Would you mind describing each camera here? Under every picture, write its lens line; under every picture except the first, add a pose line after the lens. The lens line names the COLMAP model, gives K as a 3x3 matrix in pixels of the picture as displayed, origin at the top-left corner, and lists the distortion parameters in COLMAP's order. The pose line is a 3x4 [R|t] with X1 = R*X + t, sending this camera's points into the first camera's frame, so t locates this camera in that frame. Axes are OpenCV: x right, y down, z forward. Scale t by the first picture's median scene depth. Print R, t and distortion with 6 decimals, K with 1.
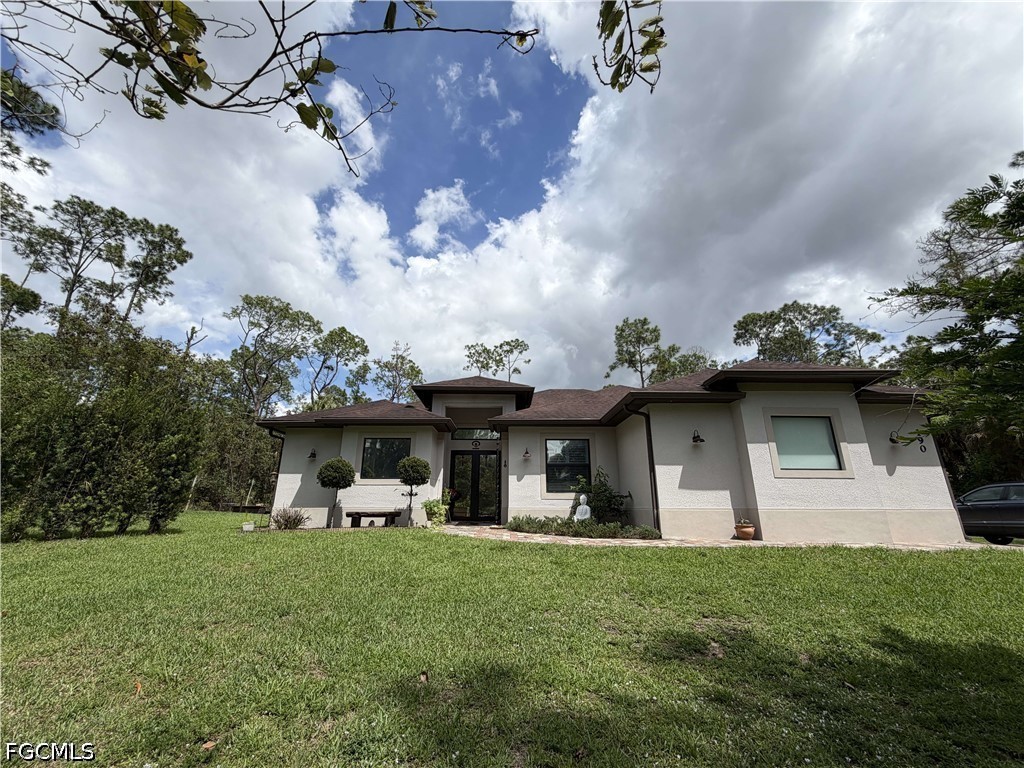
lens RADIAL K [[406.5, 0, 515.5], [0, 406.5, 387.7], [0, 0, 1]] dist [0.002407, 0.001110]
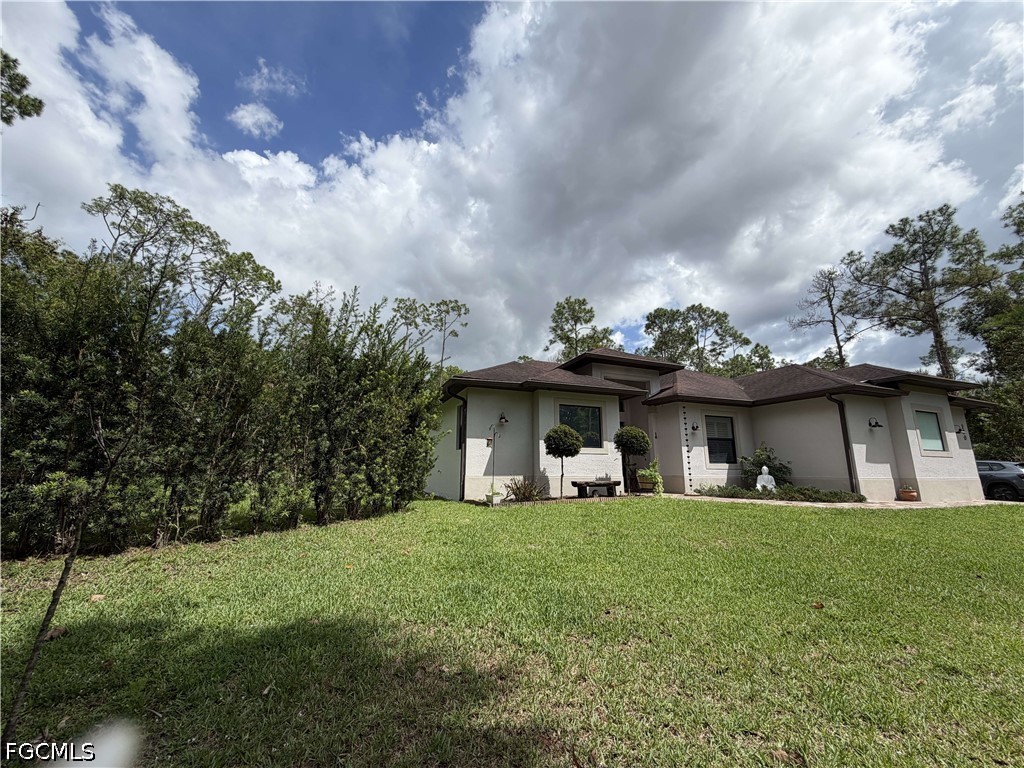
lens RADIAL K [[406.5, 0, 512.1], [0, 406.5, 399.7], [0, 0, 1]] dist [0.002407, 0.001110]
pose [[0.933373, 0.062020, 0.353508, -0.806650], [-0.102698, 0.989925, 0.097481, 0.025196], [-0.343901, -0.127291, 0.930338, 0.140048]]
